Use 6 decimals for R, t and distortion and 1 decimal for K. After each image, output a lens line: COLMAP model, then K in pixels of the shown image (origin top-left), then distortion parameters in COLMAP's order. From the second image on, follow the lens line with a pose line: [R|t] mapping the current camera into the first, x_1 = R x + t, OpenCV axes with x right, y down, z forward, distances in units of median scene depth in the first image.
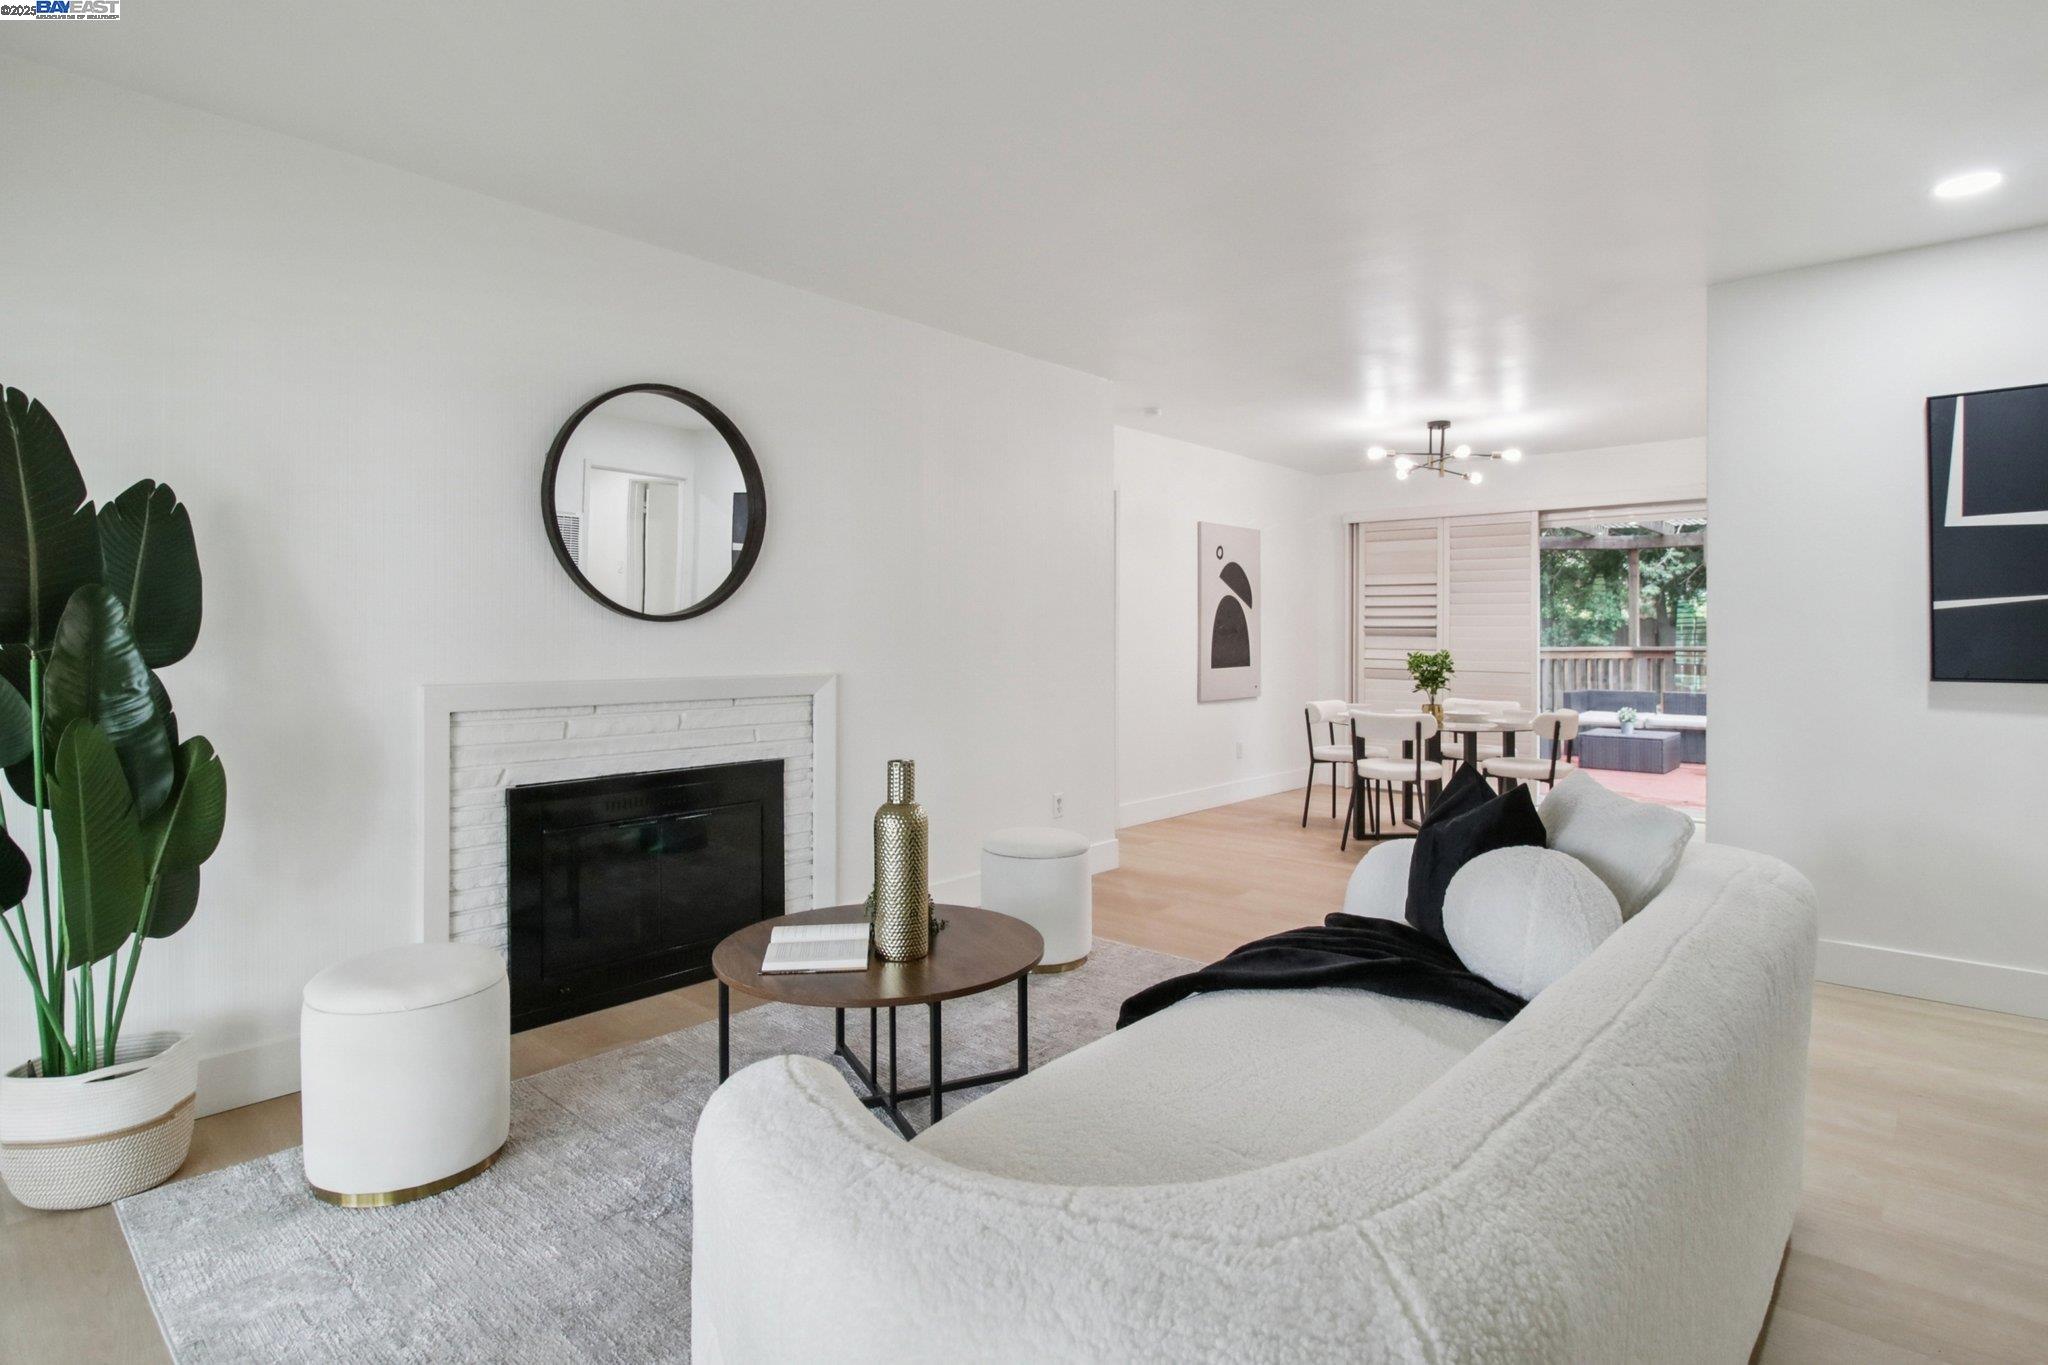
lens RADIAL K [[1021.6, 0, 1037.0], [0, 1021.6, 648.9], [0, 0, 1]] dist [0.016148, -0.005669]
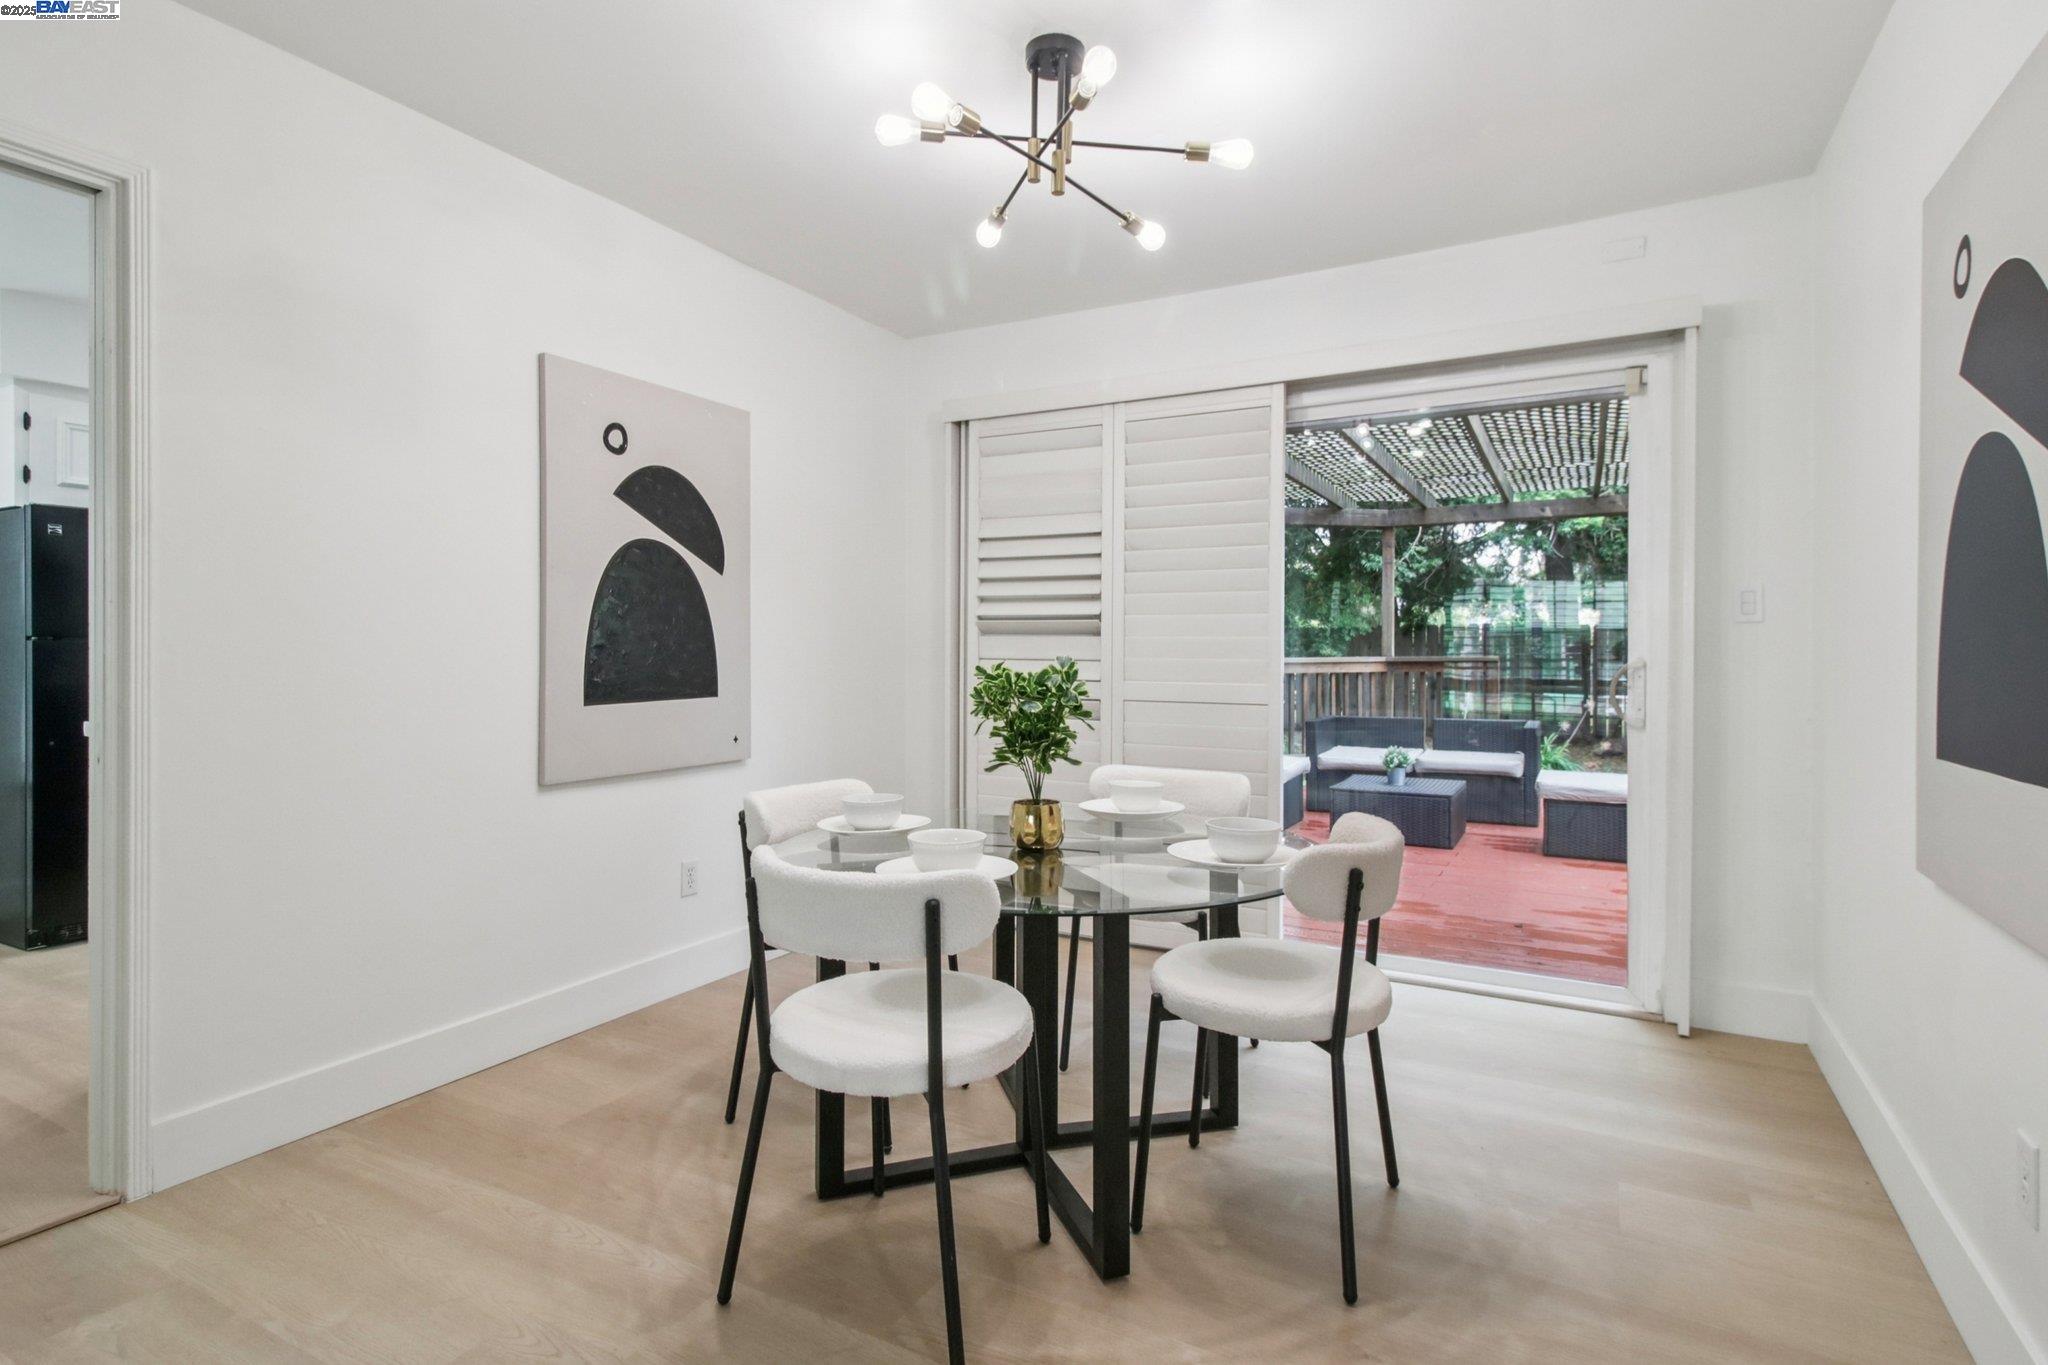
lens RADIAL K [[1021.6, 0, 1017.3], [0, 1021.6, 673.3], [0, 0, 1]] dist [0.016148, -0.005669]
pose [[0.976560, -0.006148, 0.215156, 0.237497], [0.004197, 0.999946, 0.009522, 0.002398], [-0.215203, -0.008396, 0.976533, 0.504701]]
